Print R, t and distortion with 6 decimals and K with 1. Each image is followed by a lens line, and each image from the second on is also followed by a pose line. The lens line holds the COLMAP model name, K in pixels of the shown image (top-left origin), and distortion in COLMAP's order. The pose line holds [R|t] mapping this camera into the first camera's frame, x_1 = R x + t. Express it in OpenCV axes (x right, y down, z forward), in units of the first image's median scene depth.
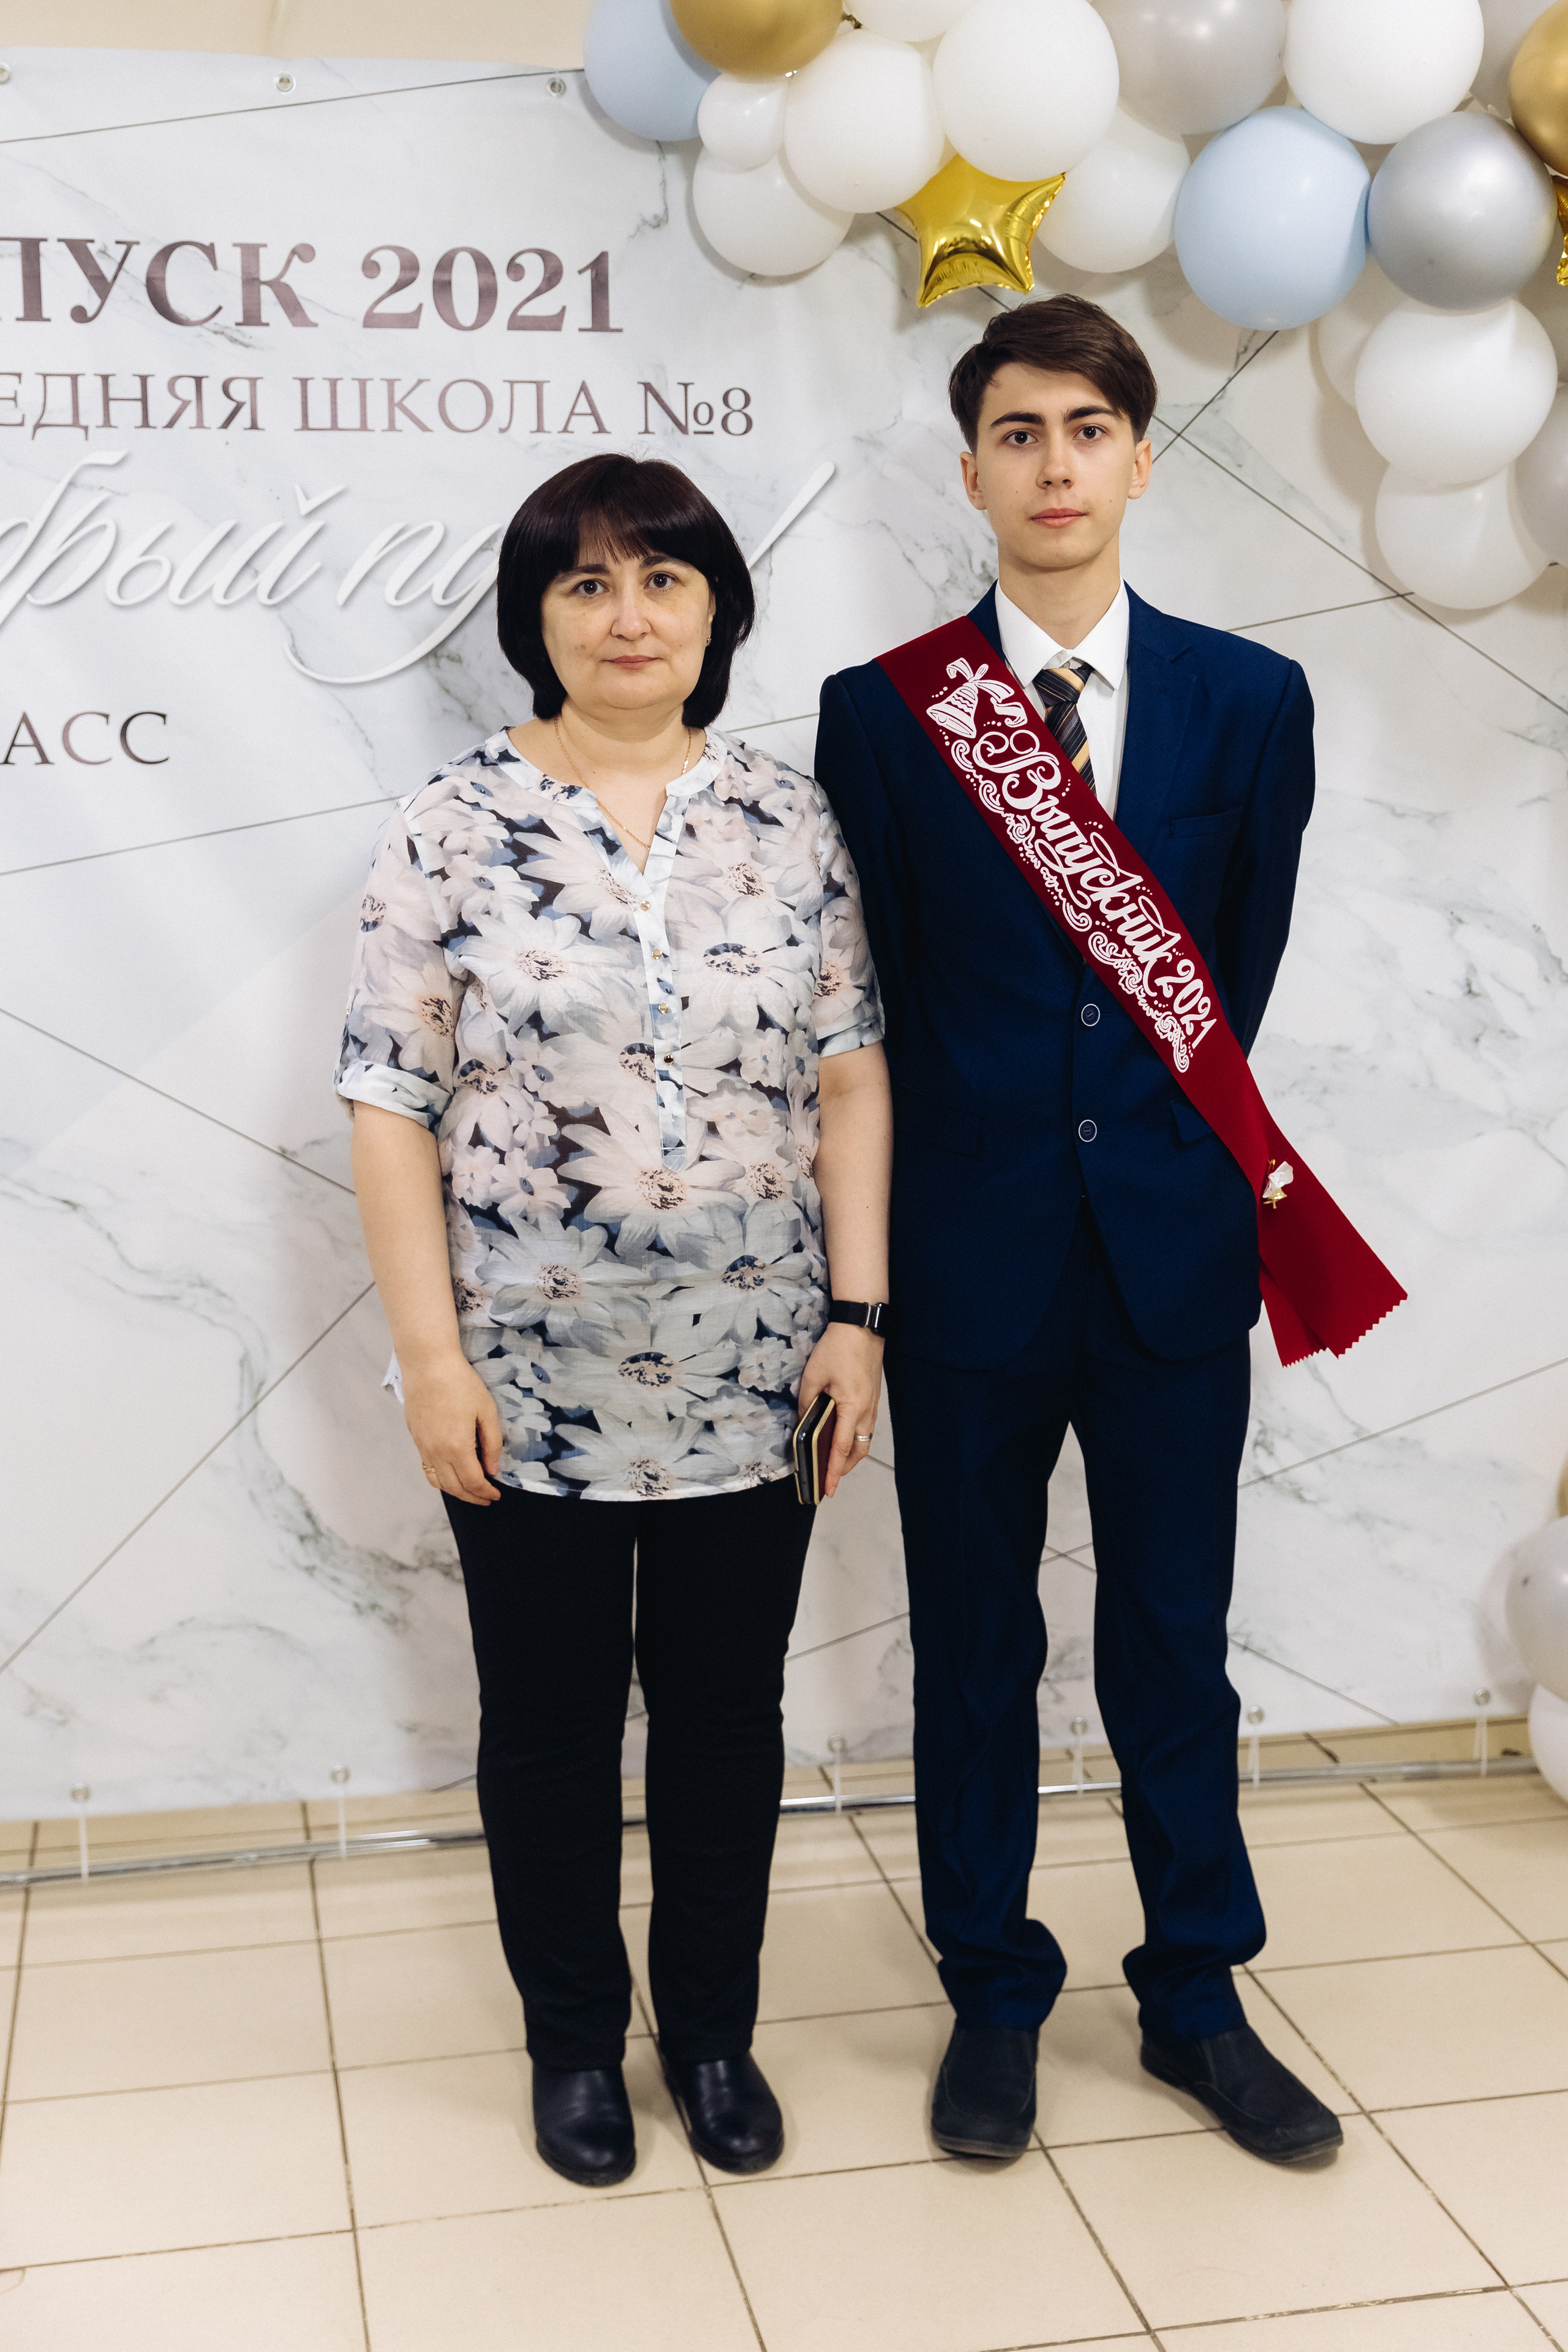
lens RADIAL K [[3179.1, 0, 807.8], [0, 3179.1, 1098.2], [0, 0, 1]] dist [0.001391, 0.000000]
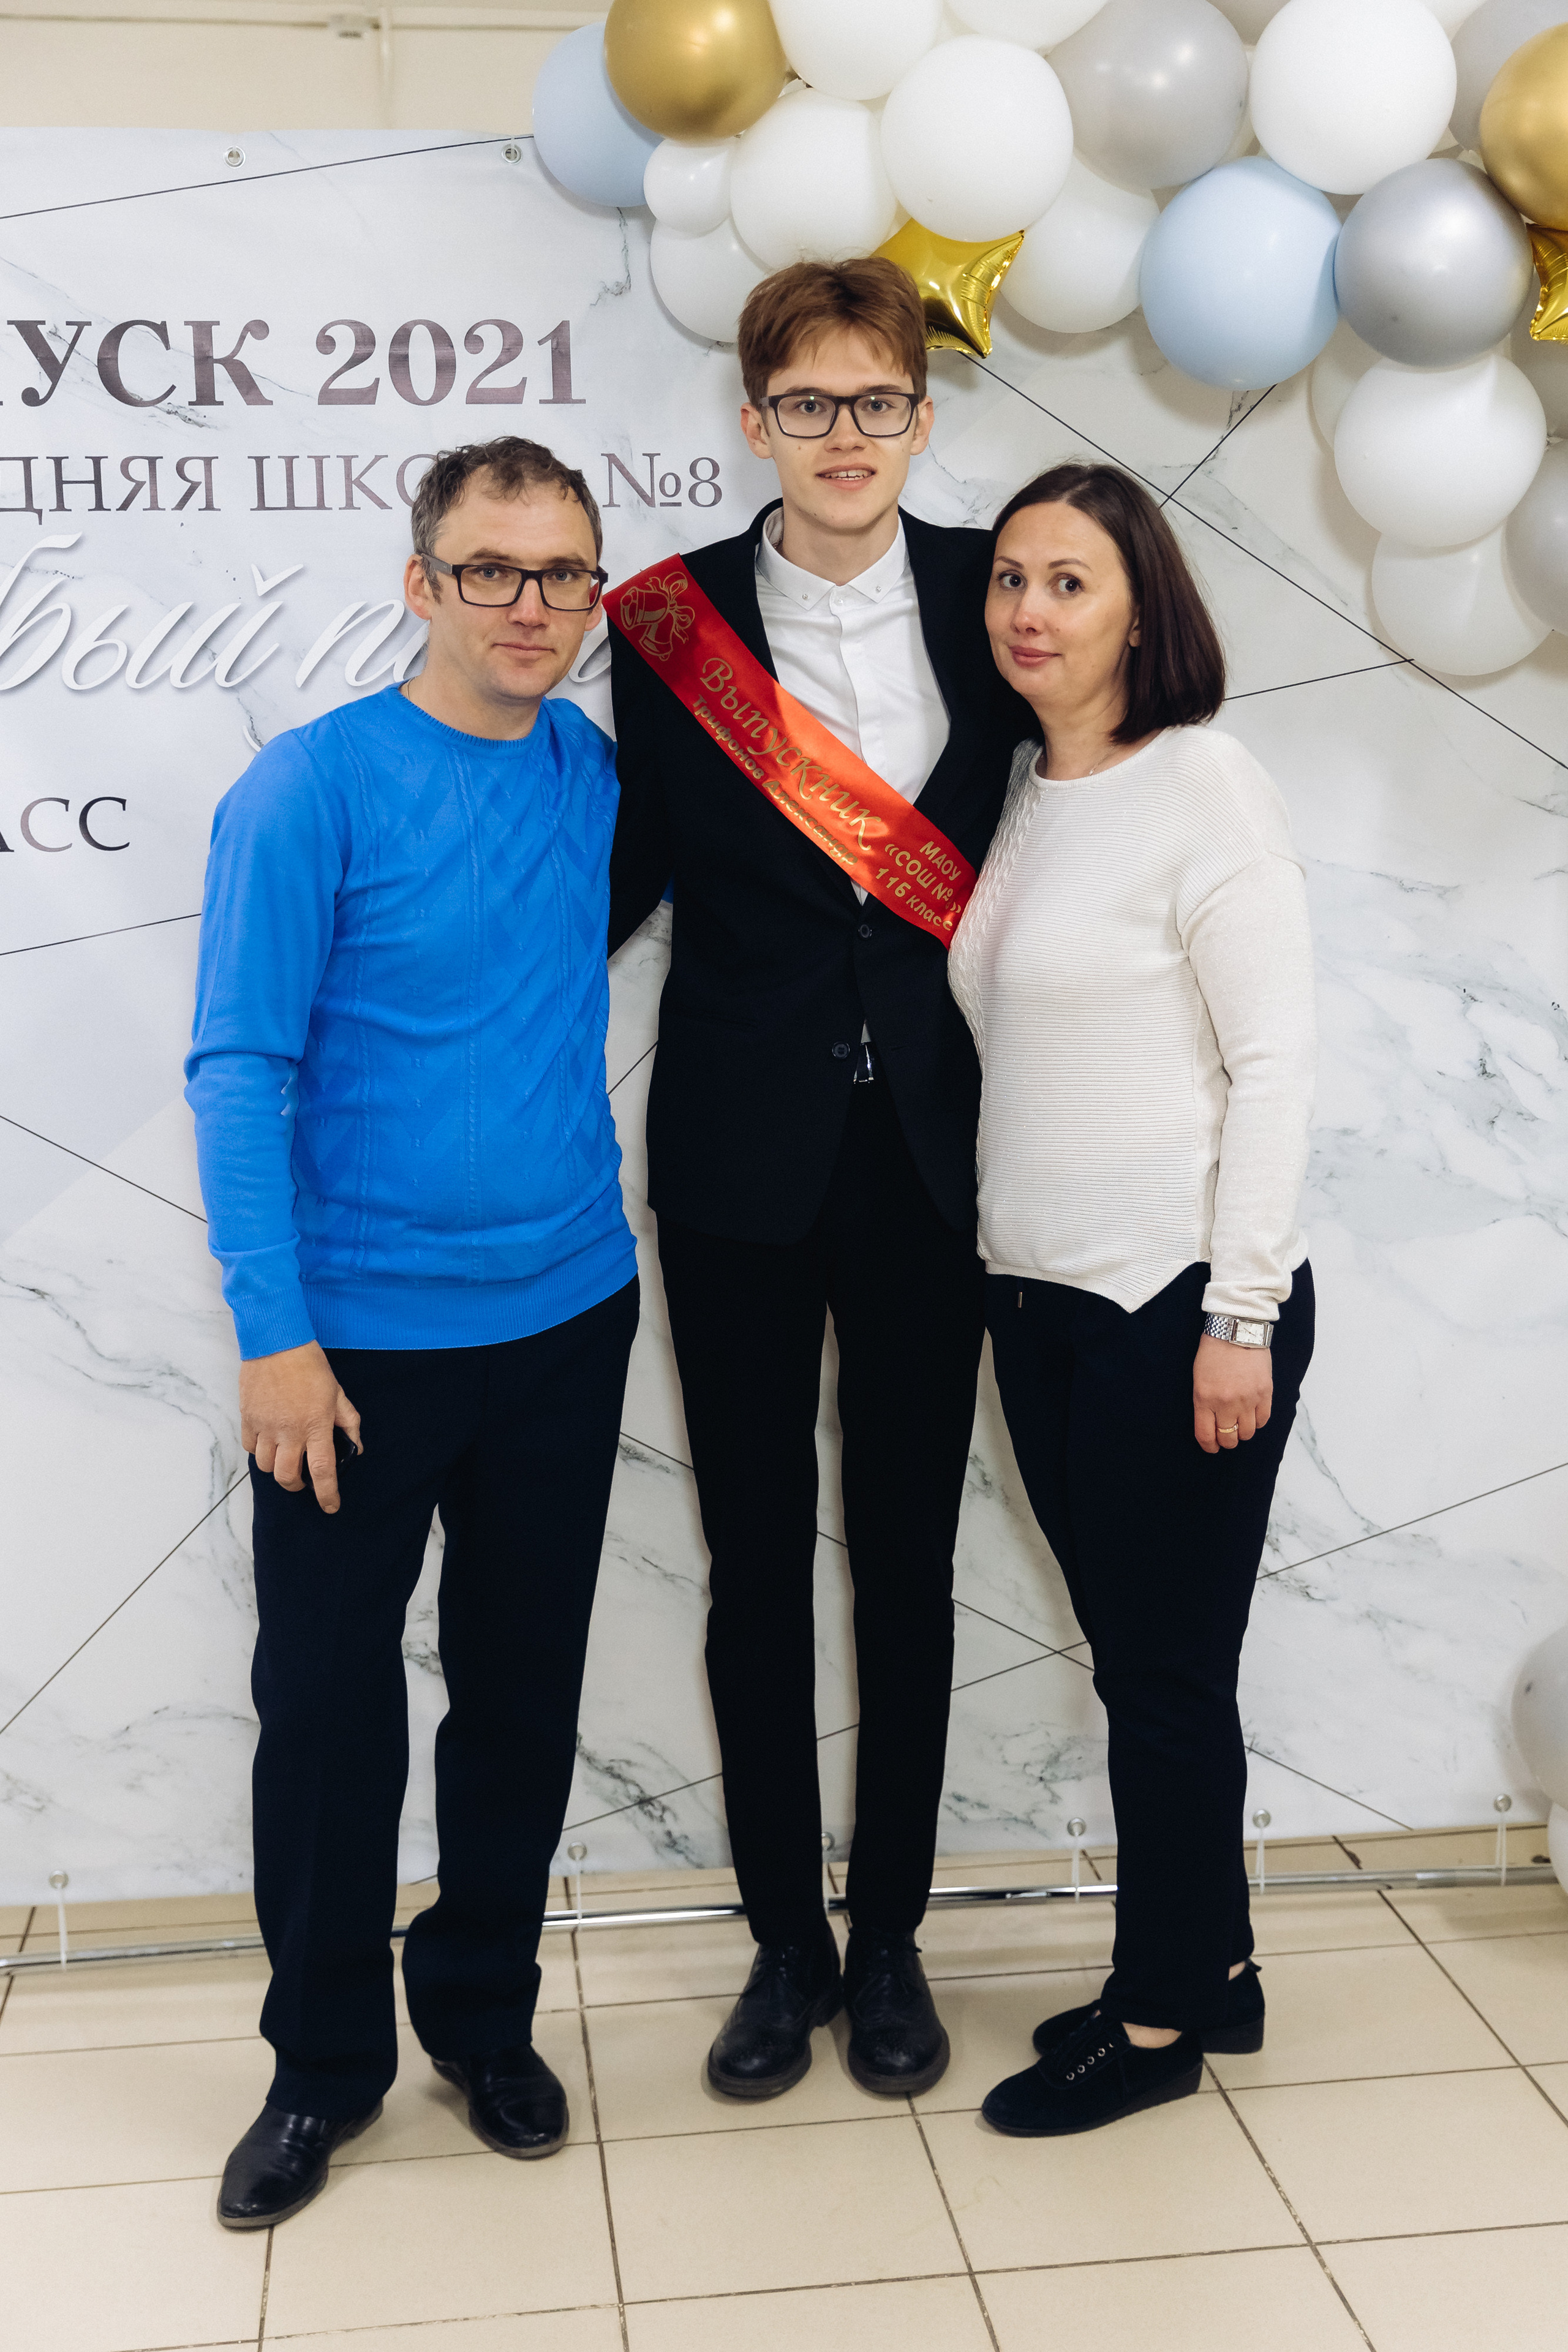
lens RADIAL K [[3179.1, 0, 835.1], [0, 3179.1, 1181.8], [0, 0, 1]] dist [0.001391, 0.000000]
pose [[0.996800, 0.001185, -0.079930, 0.097682], [0.000173, 0.999856, 0.016976, -0.018397], [0.079938, -0.016935, 0.996656, 0.028258]]
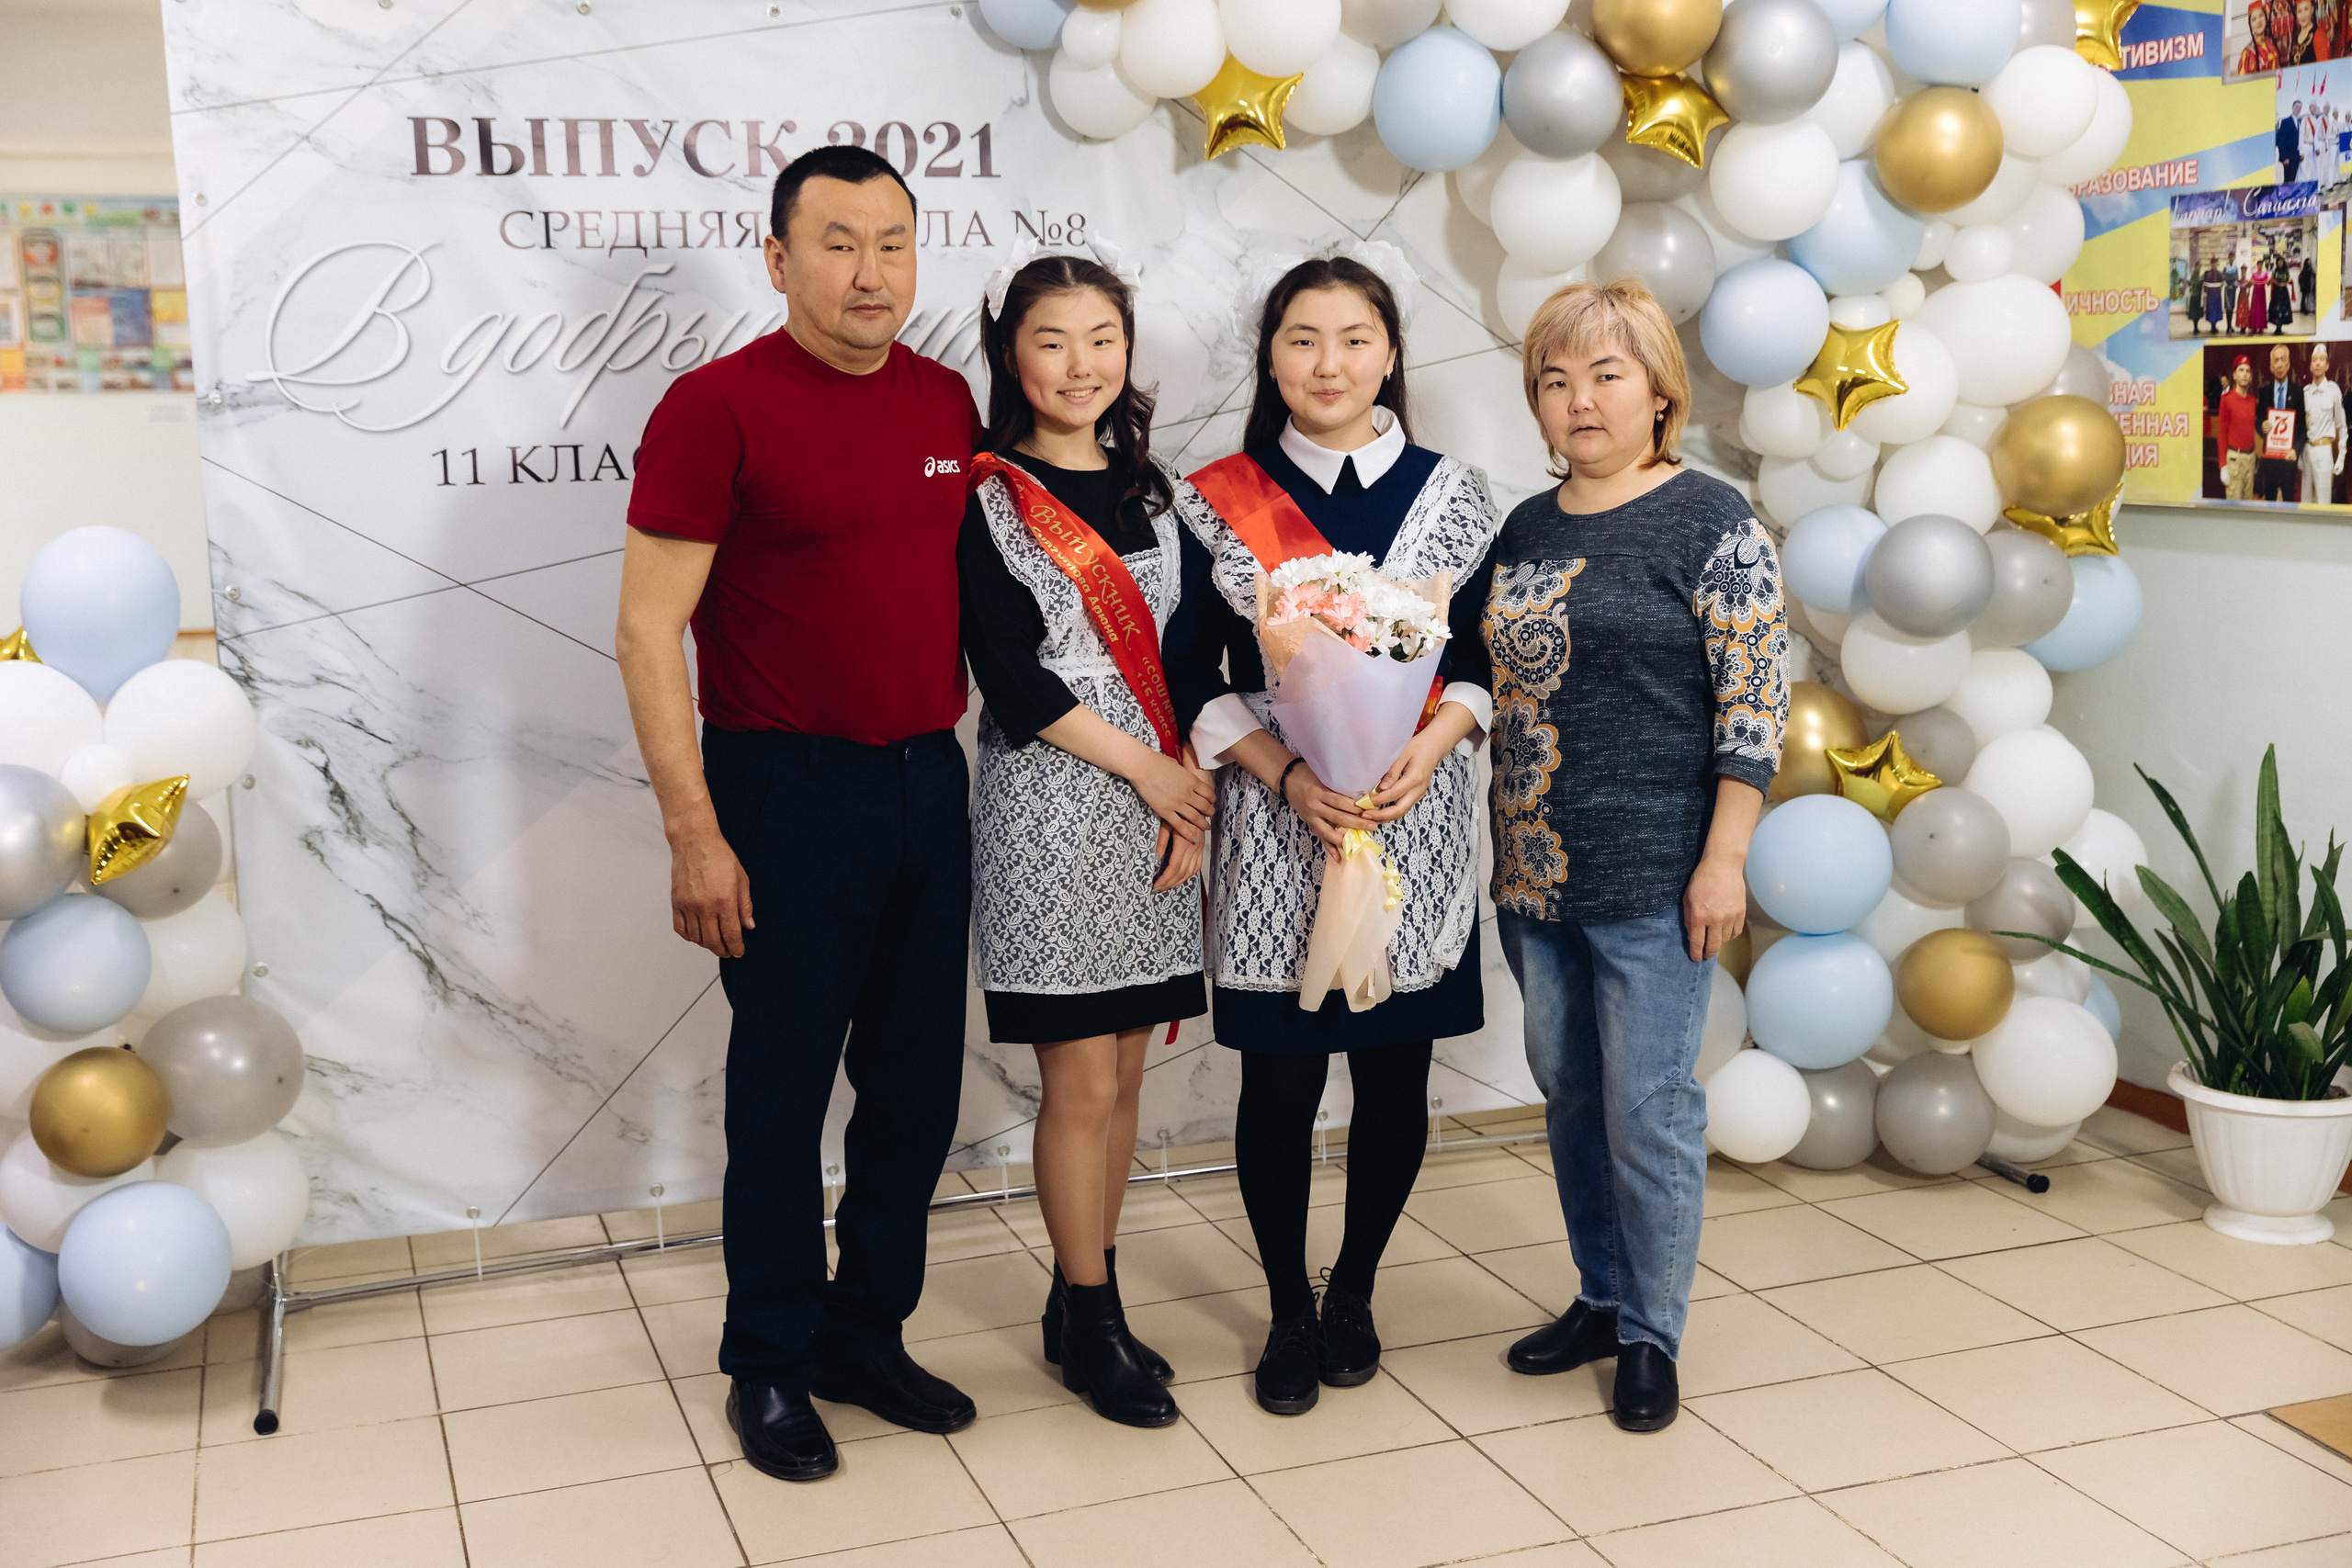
lens RADIAL K [[2685.0, 0, 1131.7], [0, 2685.0, 775.4], [0, 0, 1]] dist [0.015604, 0.000000]
pose [[0.992449, -0.037924, 0.116645, -0.155540], [0.037571, 0.999280, 0.005224, 0.032823], [-0.116759, -0.000802, 0.993160, -0.249669]]
